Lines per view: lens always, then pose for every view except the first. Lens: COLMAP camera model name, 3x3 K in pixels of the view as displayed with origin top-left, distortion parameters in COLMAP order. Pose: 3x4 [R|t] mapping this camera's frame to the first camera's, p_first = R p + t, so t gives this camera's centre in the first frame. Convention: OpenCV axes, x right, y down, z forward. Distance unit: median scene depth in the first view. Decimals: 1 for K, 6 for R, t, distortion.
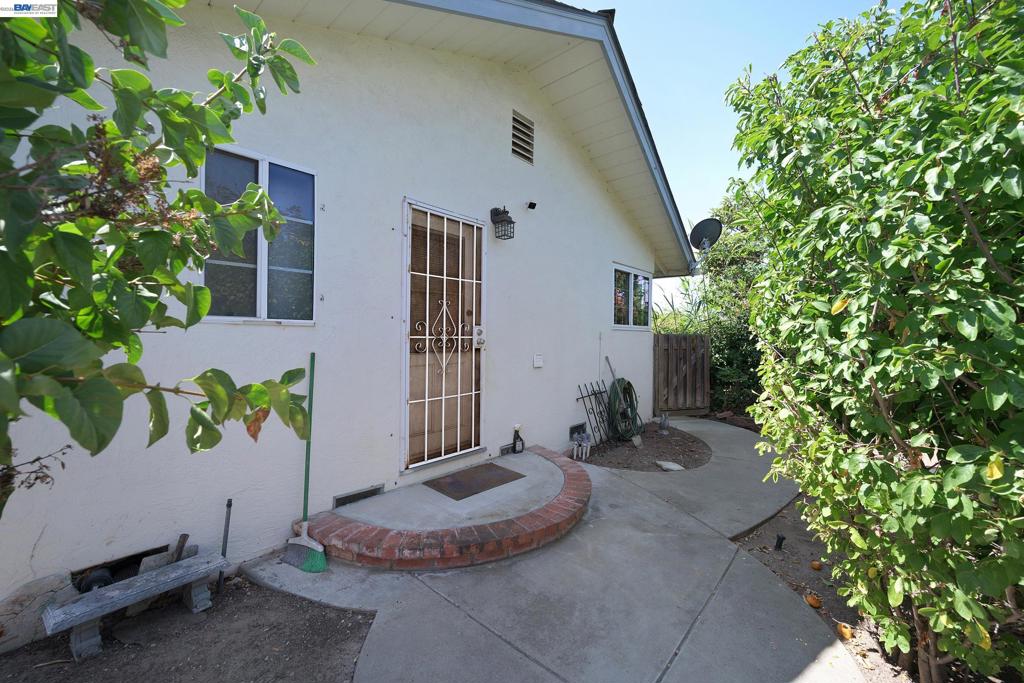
lens RADIAL K [[407.0, 0, 511.0], [0, 407.0, 338.9], [0, 0, 1]] dist [-0.001765, -0.001232]
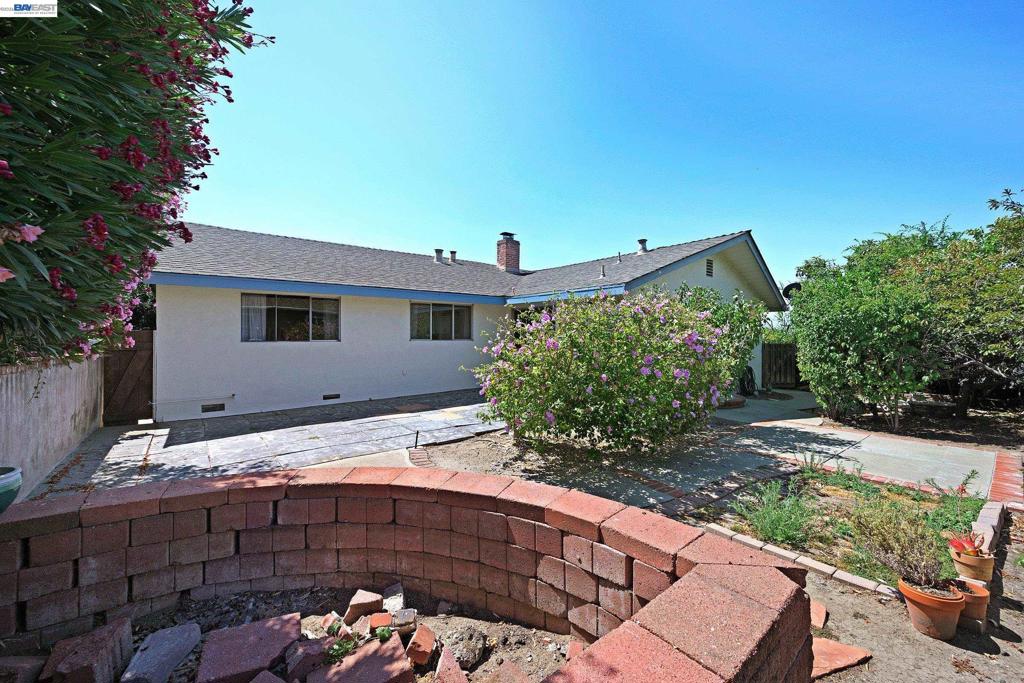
lens RADIAL K [[407.0, 0, 513.5], [0, 407.0, 341.0], [0, 0, 1]] dist [-0.001765, -0.001232]
pose [[0.983985, -0.005675, -0.178161, -1.172331], [0.003664, 0.999926, -0.011616, -0.019056], [0.178214, 0.010778, 0.983933, -2.785661]]
